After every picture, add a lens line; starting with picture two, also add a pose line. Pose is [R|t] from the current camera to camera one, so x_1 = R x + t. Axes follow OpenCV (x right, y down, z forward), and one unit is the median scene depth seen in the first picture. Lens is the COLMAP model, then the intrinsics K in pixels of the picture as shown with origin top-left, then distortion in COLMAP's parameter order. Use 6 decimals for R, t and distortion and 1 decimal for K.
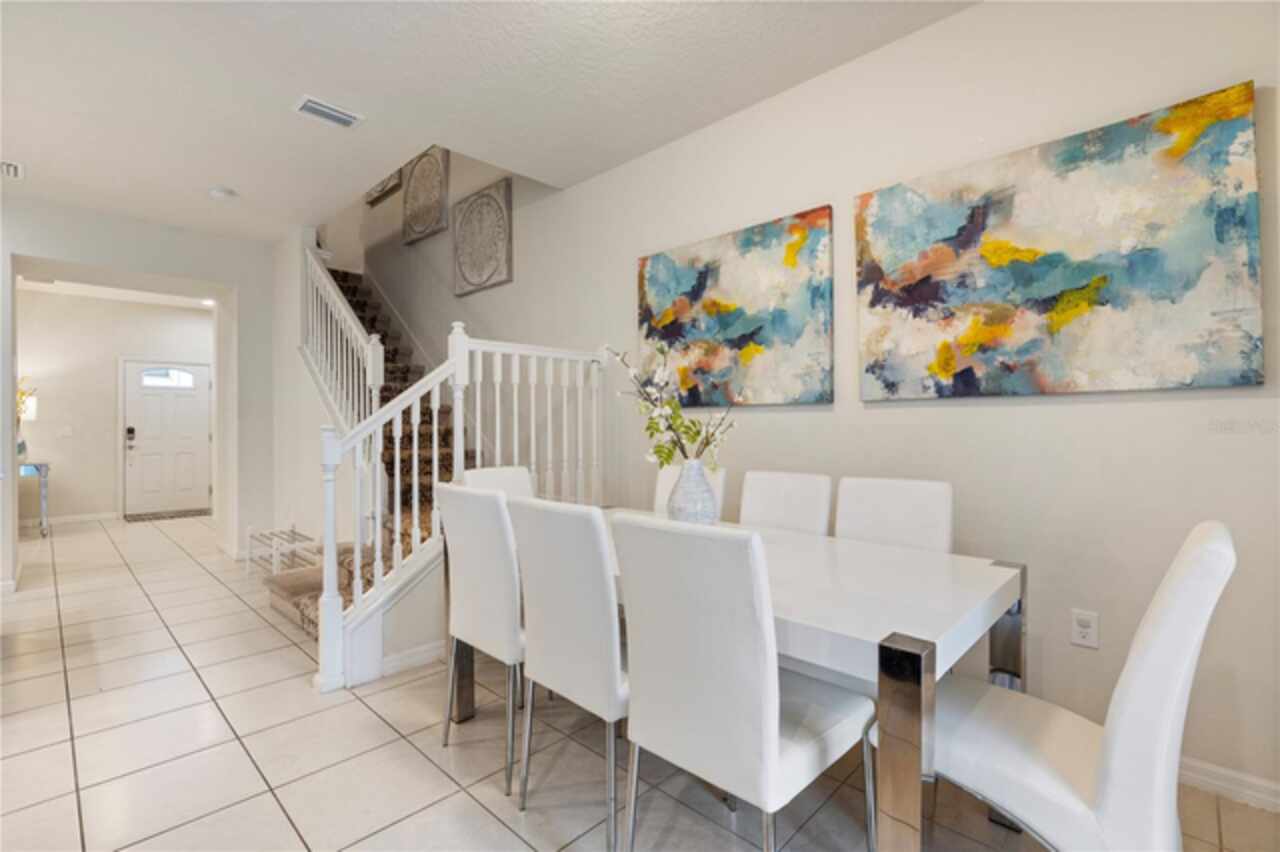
lens RADIAL K [[582.0, 0, 639.0], [0, 582.0, 424.3], [0, 0, 1]] dist [-0.000260, 0.002463]
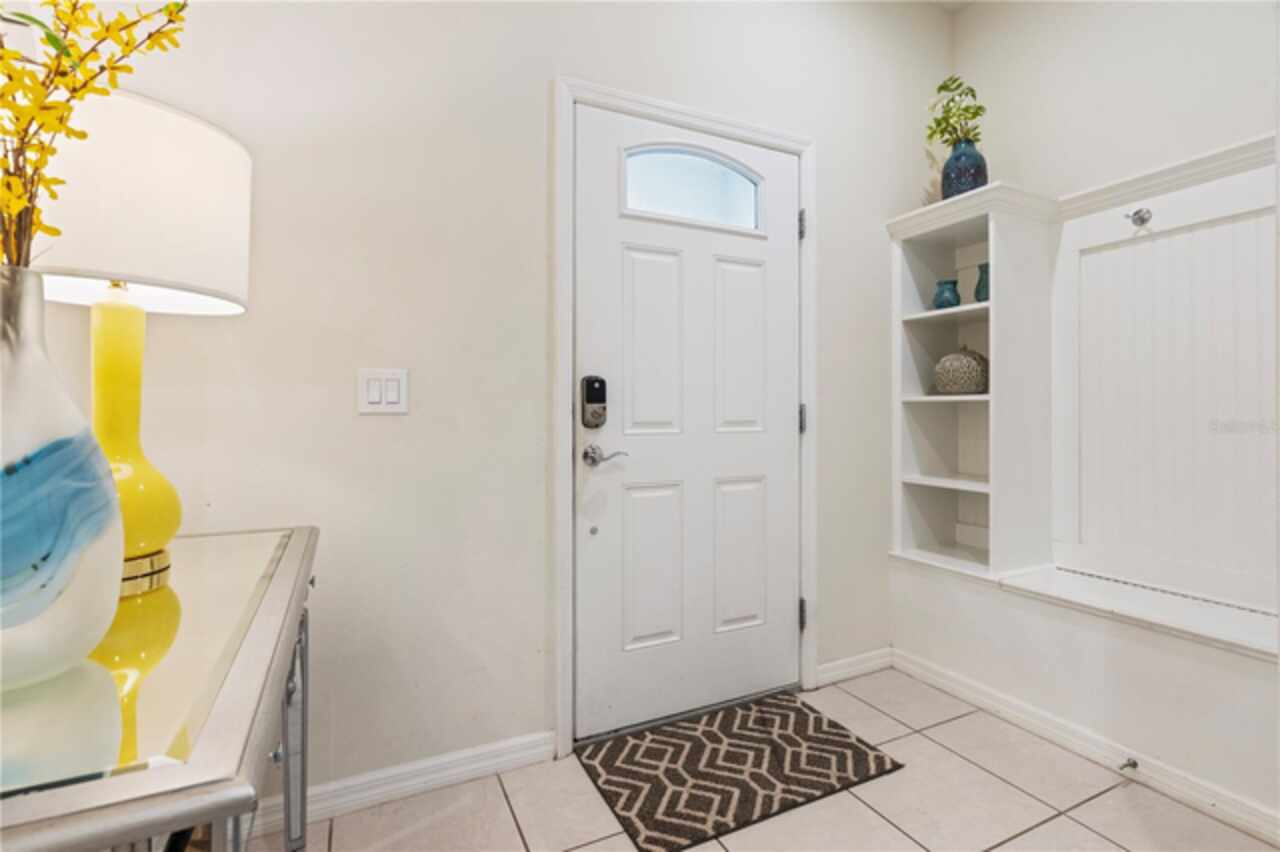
lens RADIAL K [[582.0, 0, 639.9], [0, 582.0, 427.3], [0, 0, 1]] dist [-0.000260, 0.002463]
pose [[0.834047, 0.003632, -0.551681, -1.282872], [0.000902, 0.999968, 0.007947, 0.043938], [0.551692, -0.007126, 0.834017, 1.434565]]
